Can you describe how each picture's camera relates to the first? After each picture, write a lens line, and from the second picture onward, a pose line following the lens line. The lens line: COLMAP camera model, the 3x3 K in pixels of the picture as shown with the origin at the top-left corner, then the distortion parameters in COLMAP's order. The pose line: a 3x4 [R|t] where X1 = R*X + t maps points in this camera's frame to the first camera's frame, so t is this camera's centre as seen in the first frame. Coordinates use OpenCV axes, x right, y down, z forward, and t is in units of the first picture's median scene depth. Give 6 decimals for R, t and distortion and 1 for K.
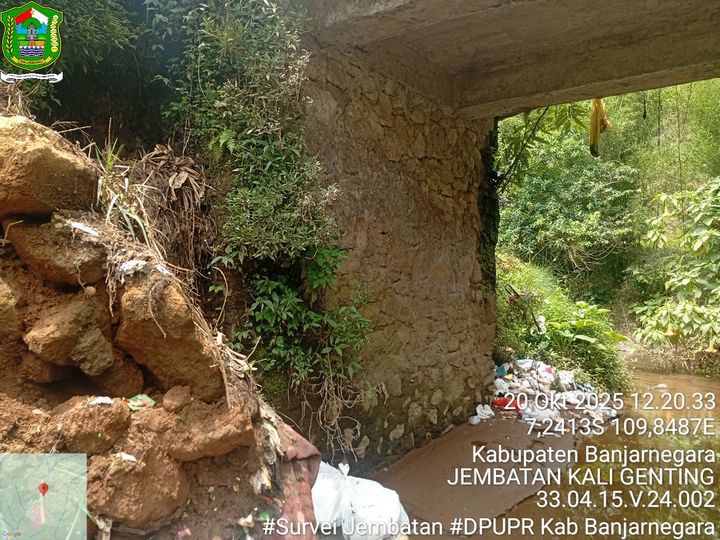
lens RADIAL K [[548.8, 0, 359.8], [0, 548.8, 268.8], [0, 0, 1]] dist [0.091770, -0.186518]
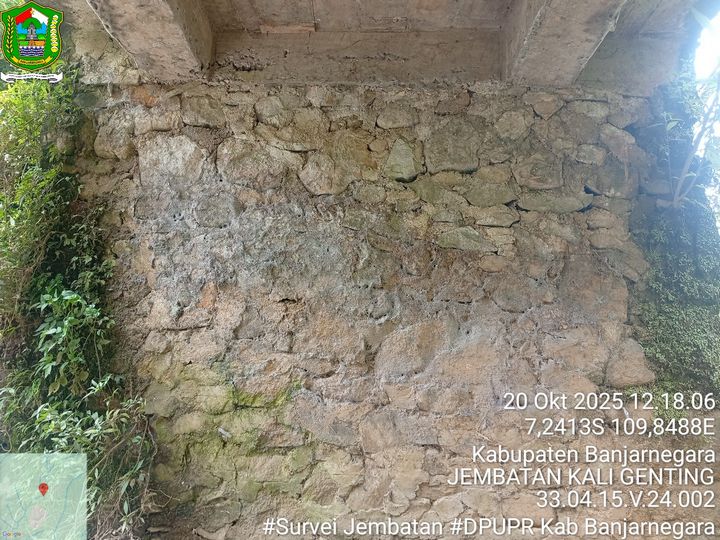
lens RADIAL K [[548.8, 0, 359.8], [0, 548.8, 268.8], [0, 0, 1]] dist [0.091770, -0.186518]
pose [[0.570278, -0.164026, -0.804909, 0.467754], [-0.004489, 0.979225, -0.202729, 0.023138], [0.821439, 0.119225, 0.557694, 0.511323]]
